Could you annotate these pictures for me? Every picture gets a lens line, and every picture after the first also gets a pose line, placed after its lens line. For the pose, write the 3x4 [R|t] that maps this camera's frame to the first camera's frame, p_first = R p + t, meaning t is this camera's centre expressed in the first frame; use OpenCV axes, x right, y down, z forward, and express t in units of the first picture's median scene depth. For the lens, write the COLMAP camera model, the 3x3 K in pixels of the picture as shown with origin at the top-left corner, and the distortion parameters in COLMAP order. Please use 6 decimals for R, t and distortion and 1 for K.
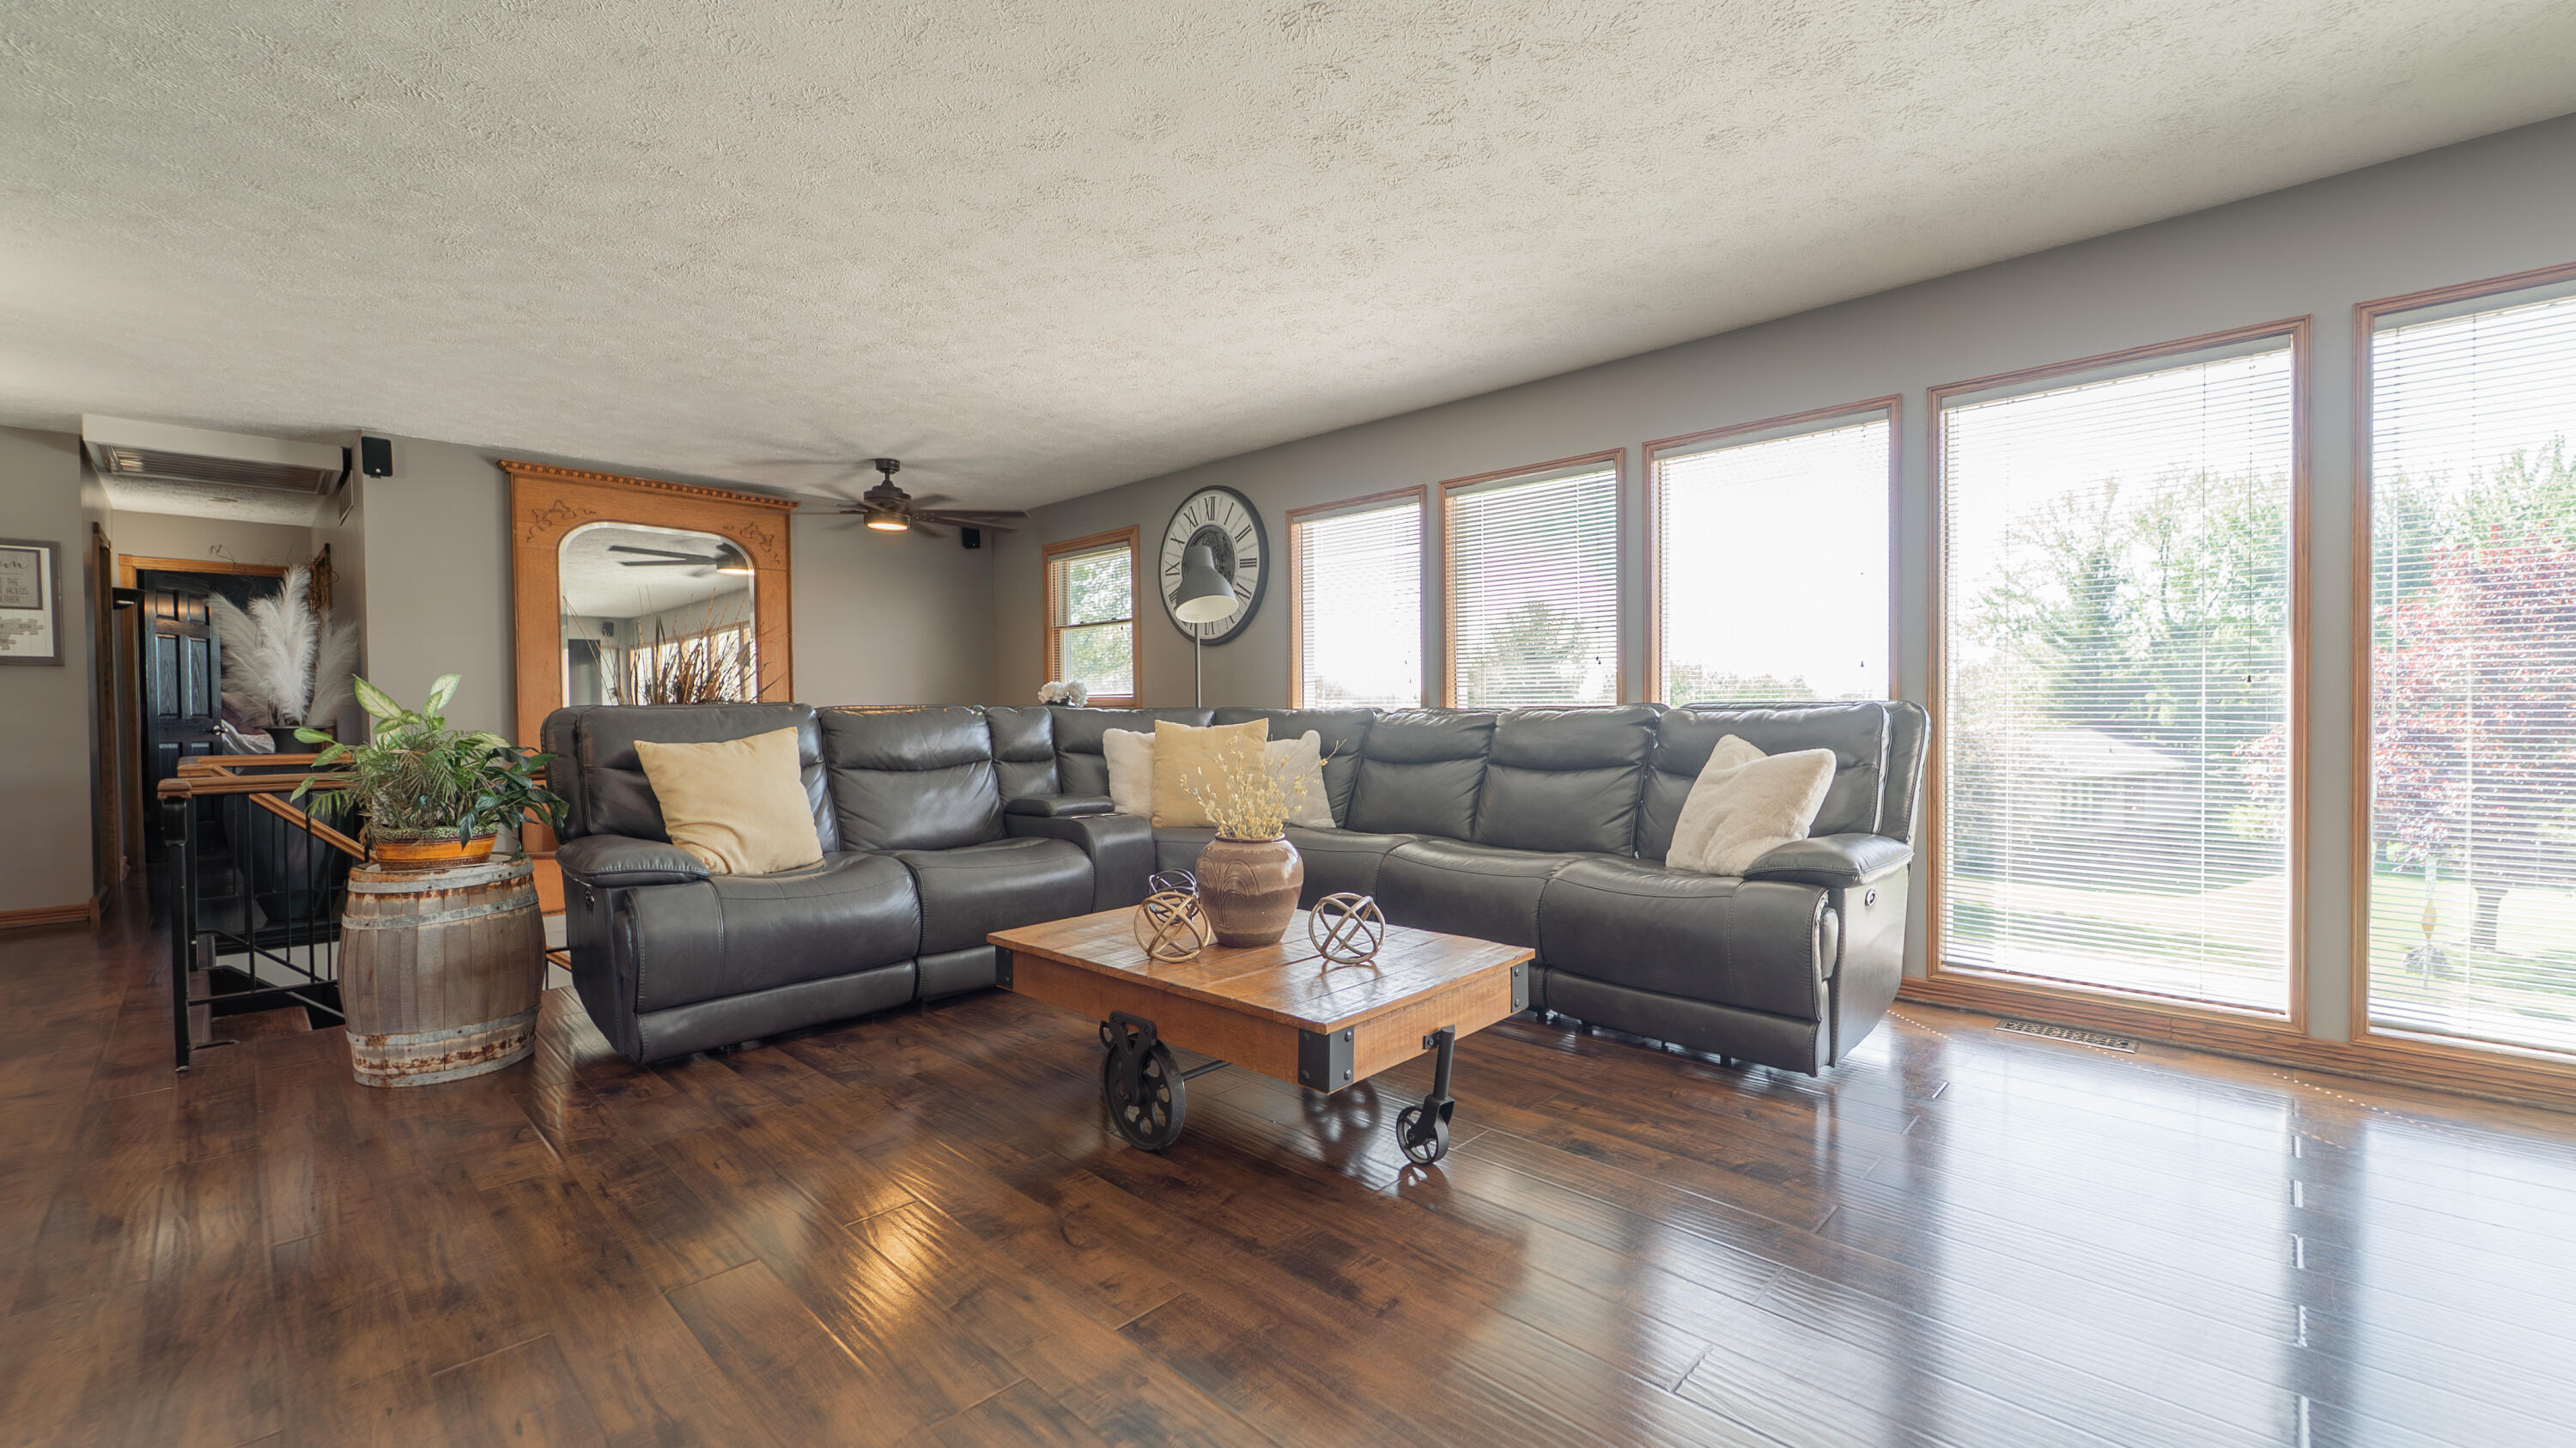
lens RADIAL K [[1030.3, 0, 1298.2], [0, 1030.3, 729.6], [0, 0, 1]] dist [0.001380, -0.001466]
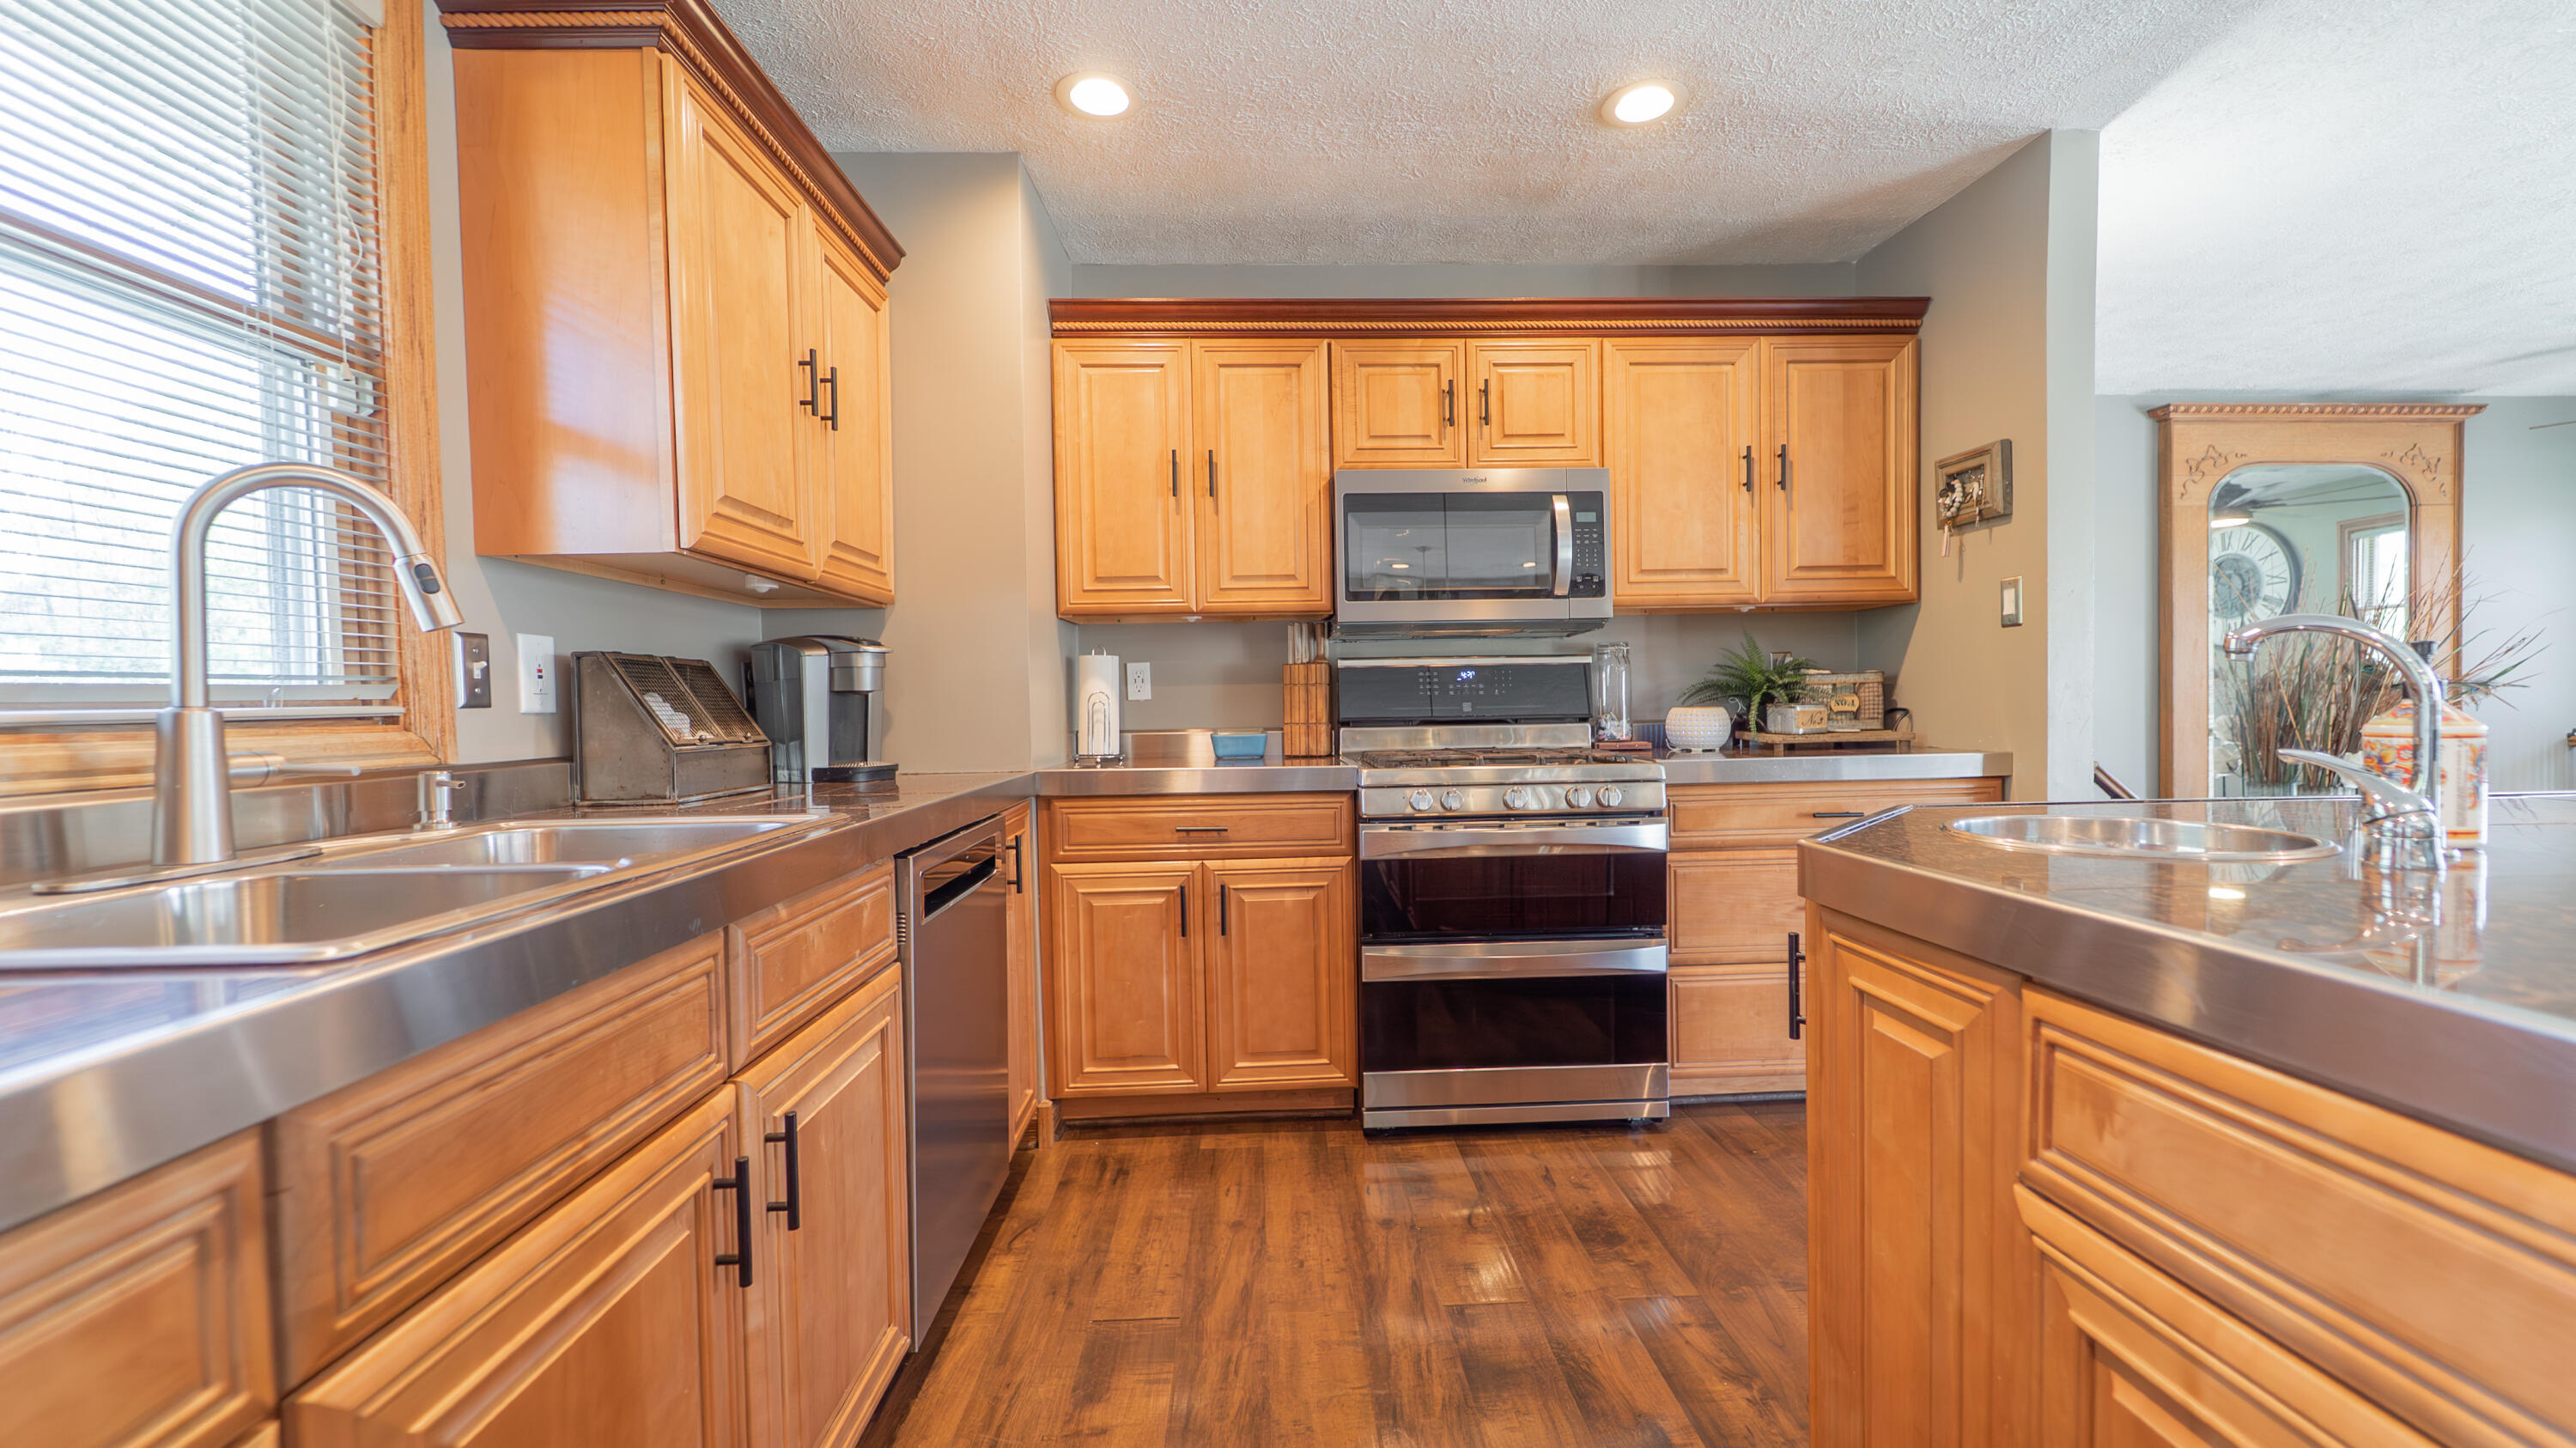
lens RADIAL K [[1030.3, 0, 1297.7], [0, 1030.3, 730.7], [0, 0, 1]] dist [0.001380, -0.001466]
pose [[0.724026, 0.017963, -0.689539, -0.665549], [-0.003169, 0.999737, 0.022716, -0.008660], [0.689766, -0.014262, 0.723892, -0.109661]]
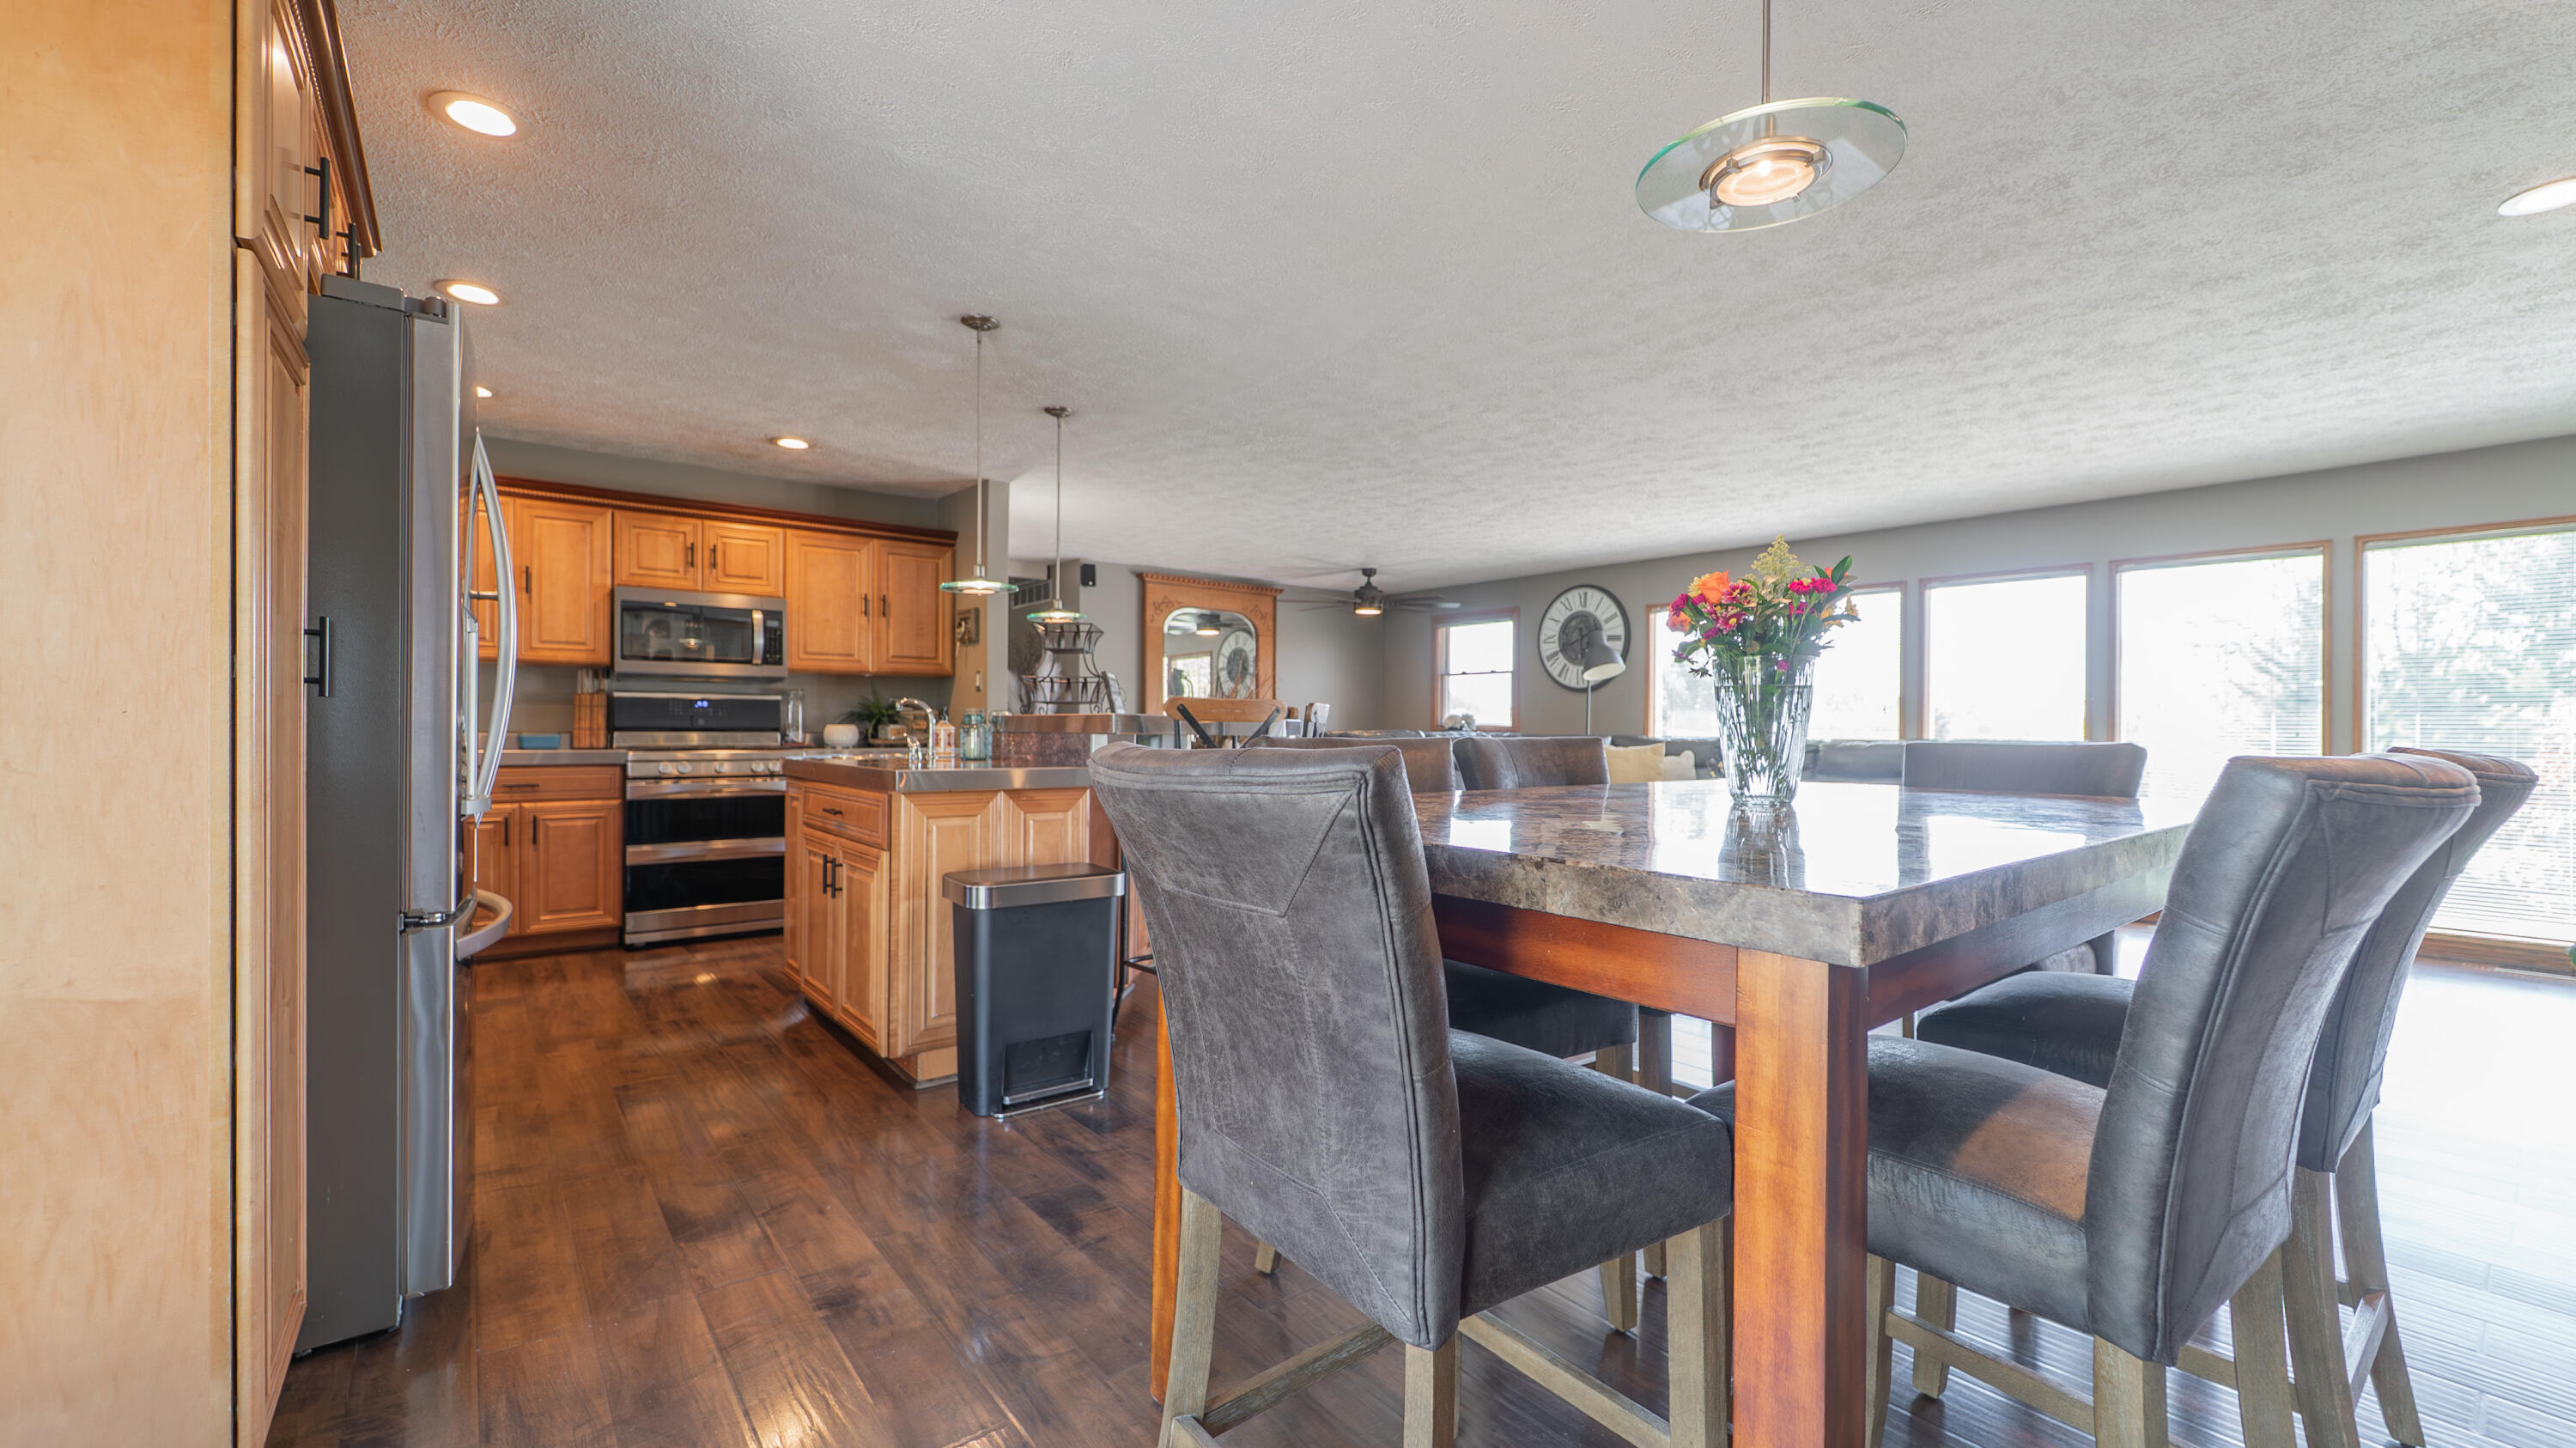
lens RADIAL K [[1030.3, 0, 1300.0], [0, 1030.3, 726.0], [0, 0, 1]] dist [0.001380, -0.001466]
pose [[0.992003, 0.016767, -0.125094, -0.308843], [-0.019110, 0.999663, -0.017555, 0.000677], [0.124758, 0.019805, 0.991990, -0.528922]]
